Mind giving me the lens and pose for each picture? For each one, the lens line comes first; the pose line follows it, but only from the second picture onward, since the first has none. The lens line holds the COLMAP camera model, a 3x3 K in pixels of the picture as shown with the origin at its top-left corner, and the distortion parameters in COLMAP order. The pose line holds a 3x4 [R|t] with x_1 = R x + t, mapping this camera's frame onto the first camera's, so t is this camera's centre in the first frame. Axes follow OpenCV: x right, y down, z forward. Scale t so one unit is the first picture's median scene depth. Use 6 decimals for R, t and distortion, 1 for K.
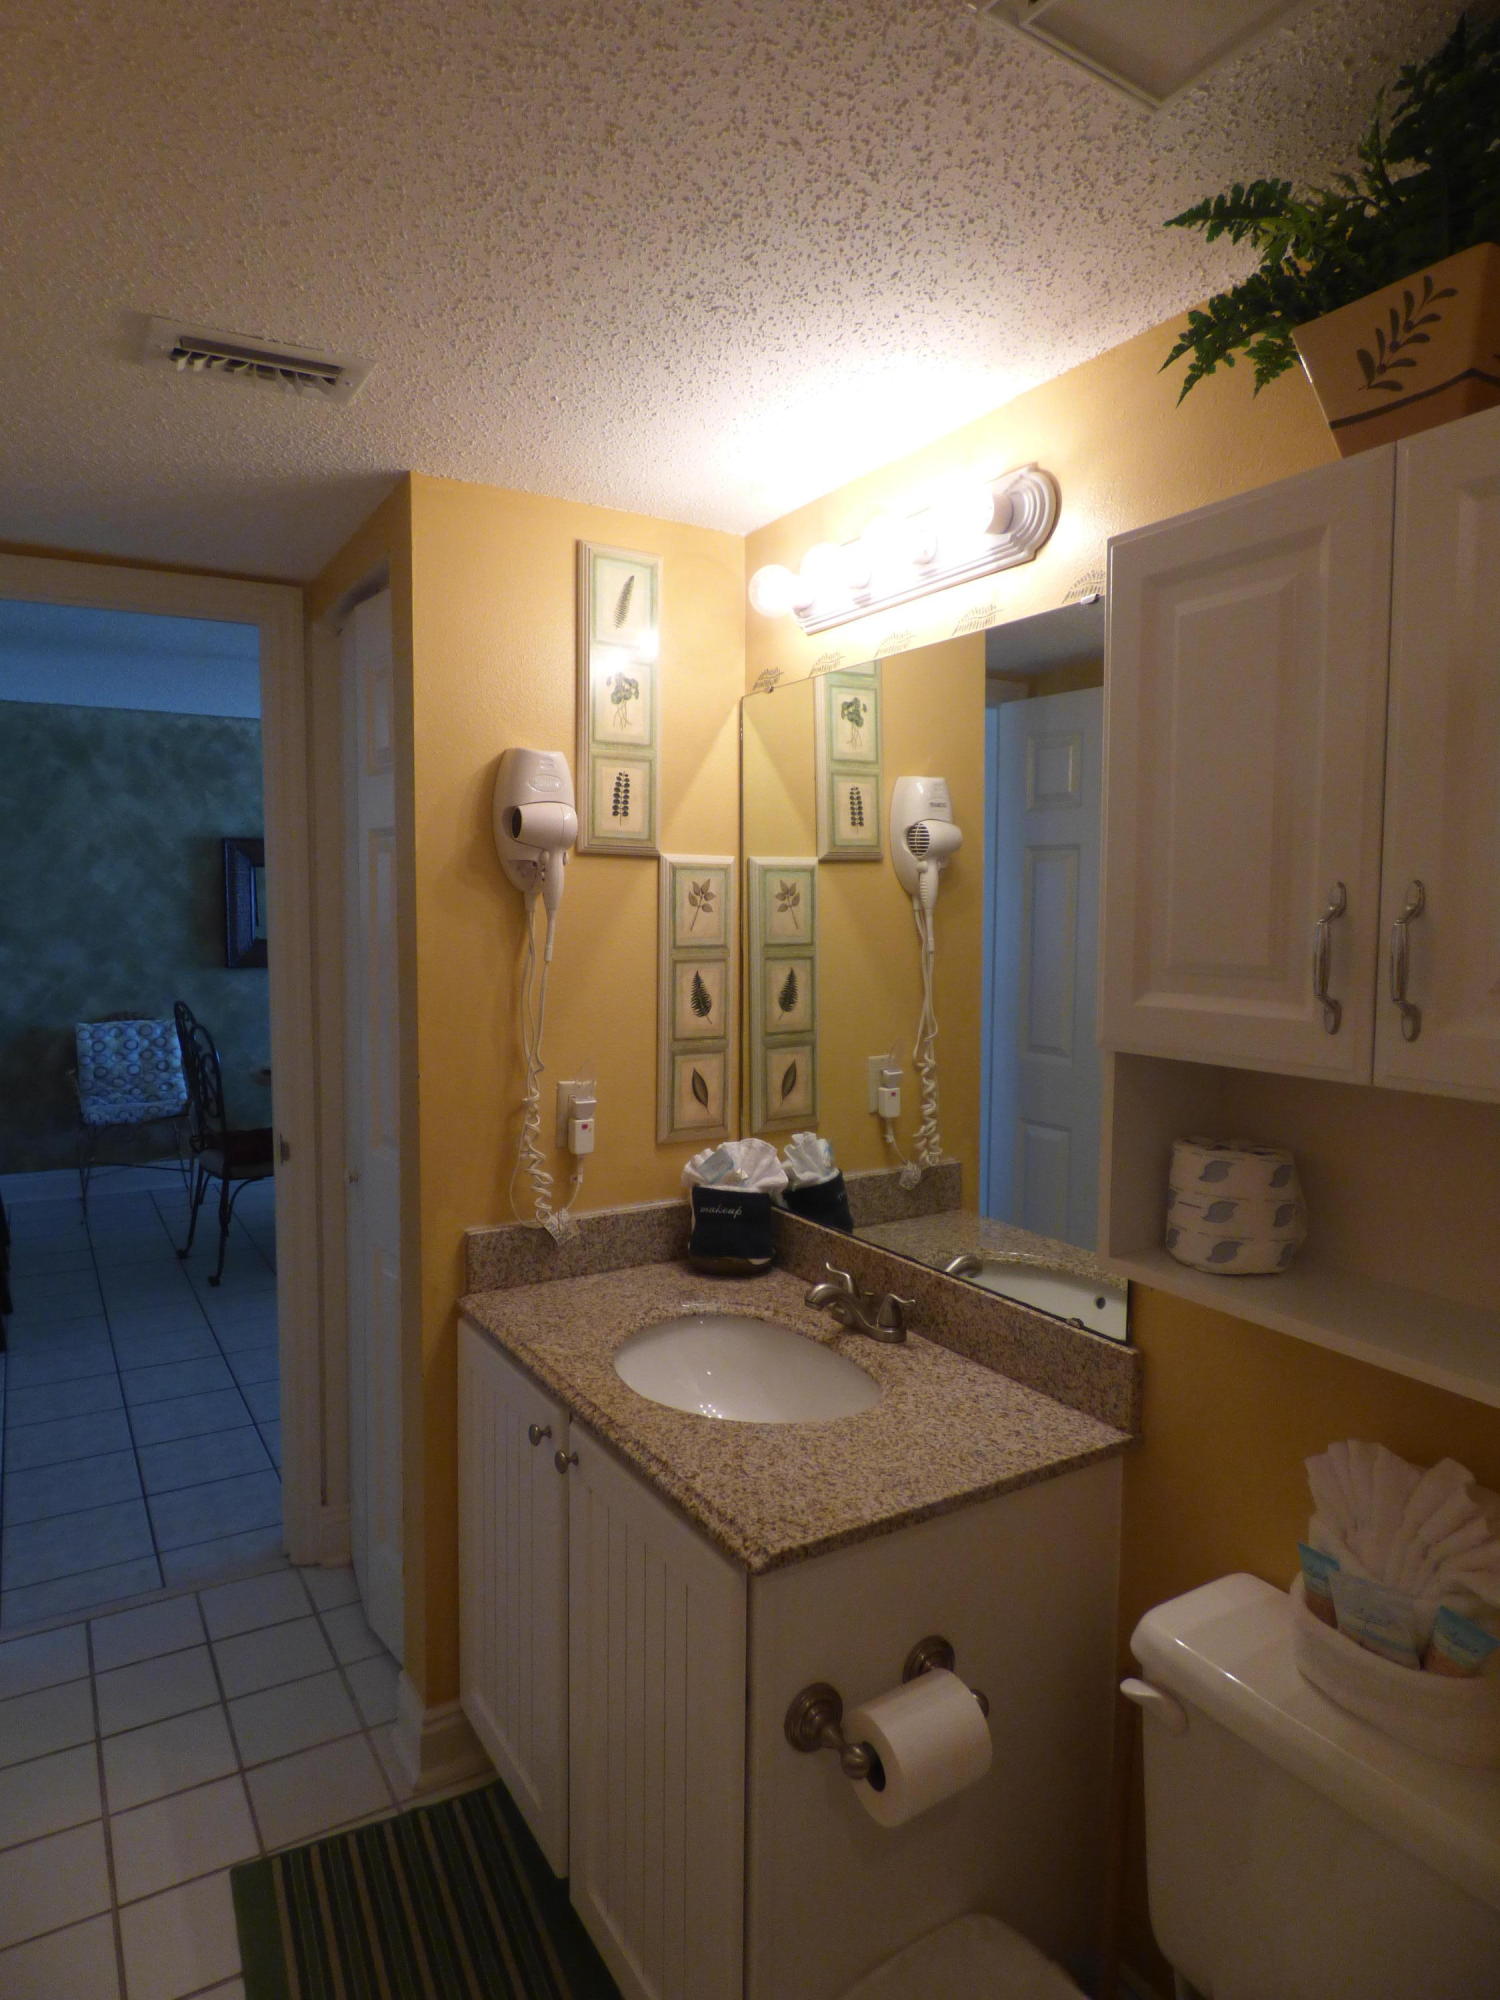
lens RADIAL K [[1204.1, 0, 750.0], [0, 1204.1, 1000.0], [0, 0, 1]] dist [-0.020760, 0.001379]
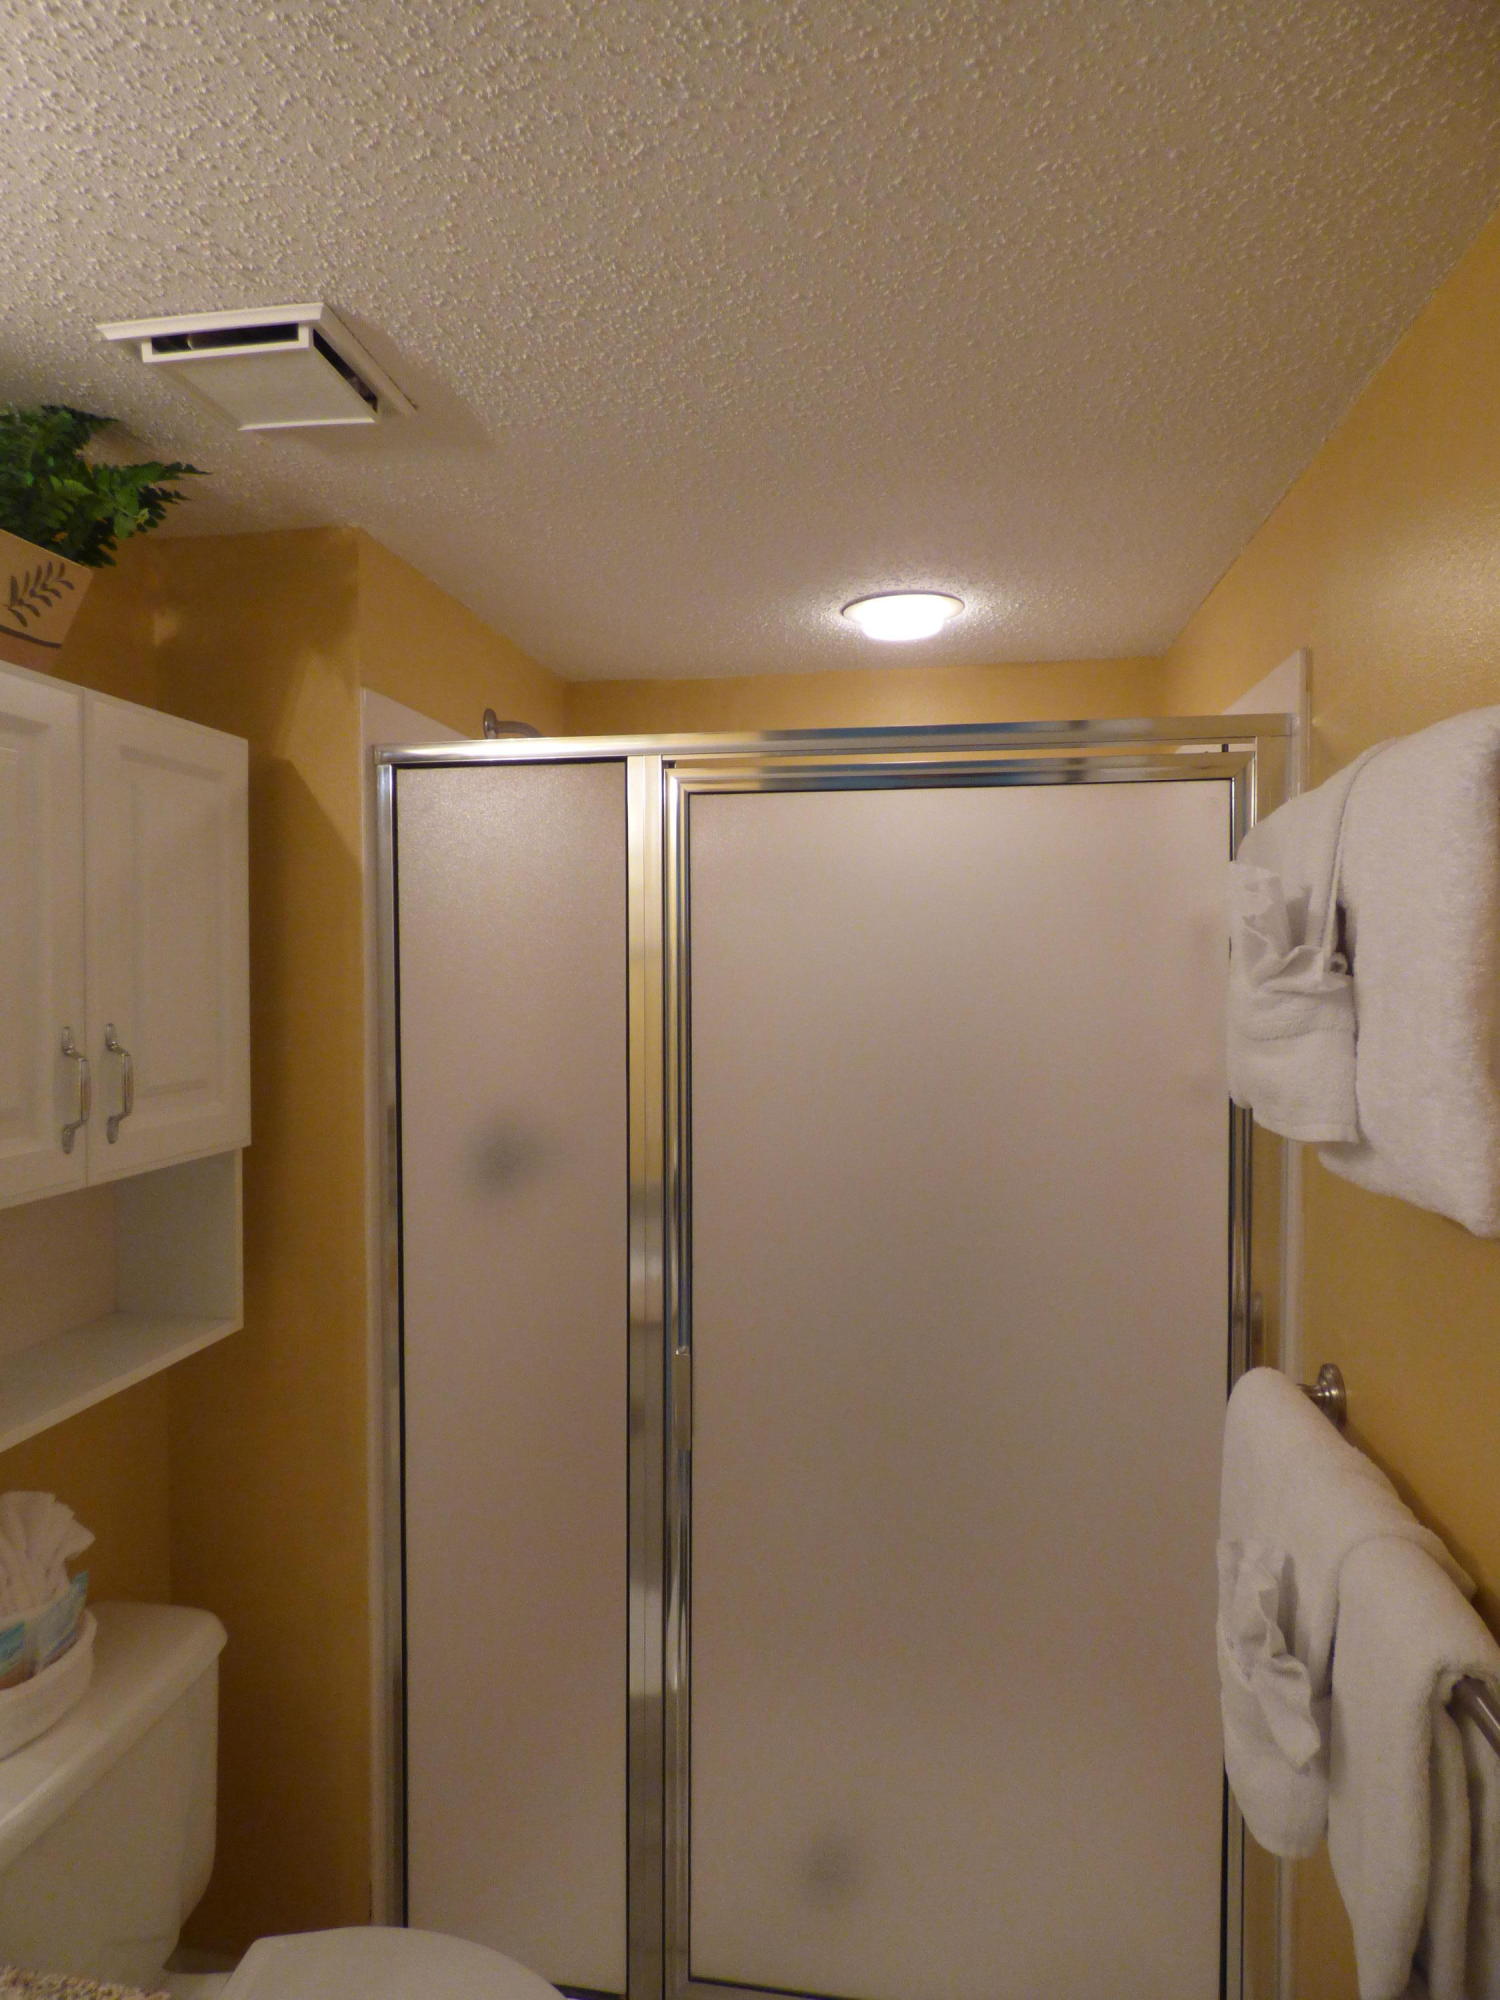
lens RADIAL K [[1204.1, 0, 750.0], [0, 1204.1, 1000.0], [0, 0, 1]] dist [-0.020760, 0.001379]
pose [[-0.765110, -0.011524, 0.643796, -0.827952], [0.057067, 0.994692, 0.085624, -0.195294], [-0.641366, 0.102251, -0.760391, 1.511803]]
